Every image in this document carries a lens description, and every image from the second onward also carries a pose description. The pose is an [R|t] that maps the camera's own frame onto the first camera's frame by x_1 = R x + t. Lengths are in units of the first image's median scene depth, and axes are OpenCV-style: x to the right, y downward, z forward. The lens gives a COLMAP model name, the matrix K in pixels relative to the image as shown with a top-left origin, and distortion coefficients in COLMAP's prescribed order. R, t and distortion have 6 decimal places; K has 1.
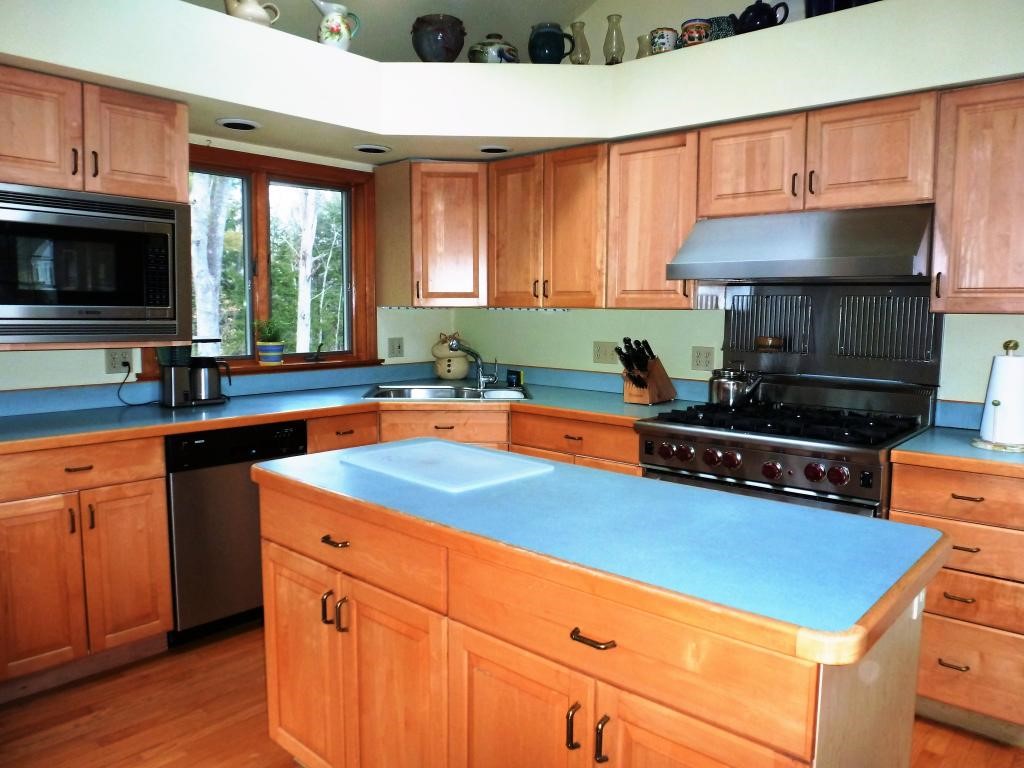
lens RADIAL K [[751.3, 0, 529.9], [0, 751.3, 382.7], [0, 0, 1]] dist [-0.045648, 0.007194]
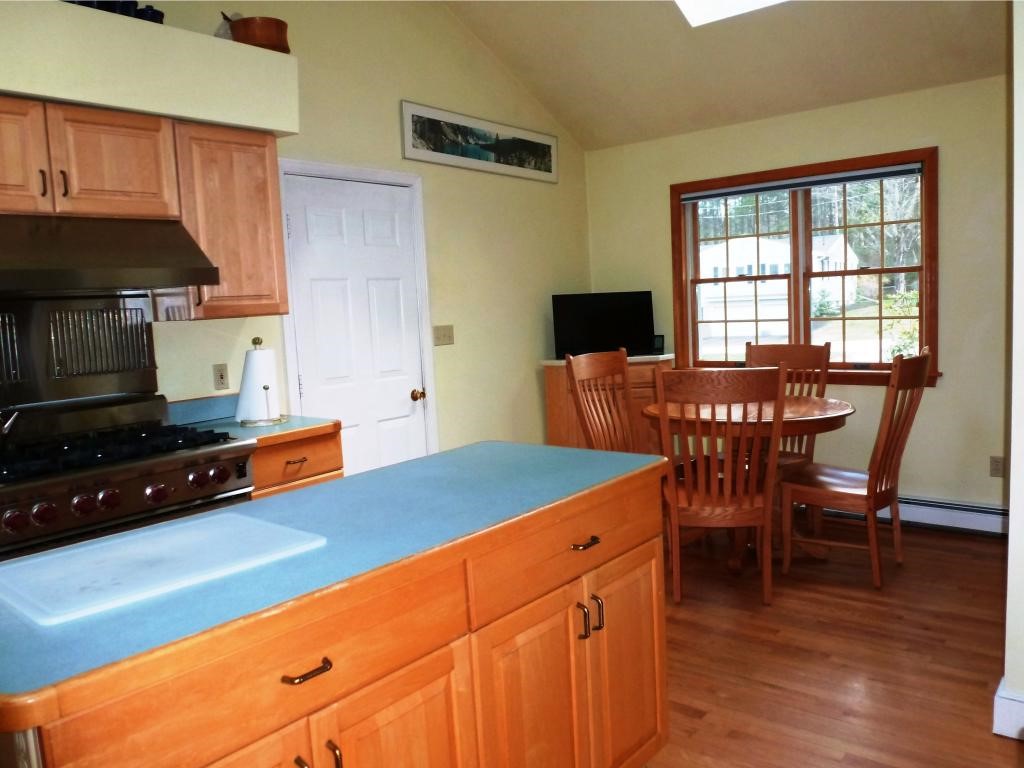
lens RADIAL K [[783.4, 0, 512.0], [0, 783.4, 384.0], [0, 0, 1]] dist [-0.045168, 0.005254]
pose [[-0.017320, -0.111668, 0.993595, -0.658821], [0.152442, 0.981831, 0.113003, -0.061448], [-0.988161, 0.153423, 0.000017, 0.570517]]
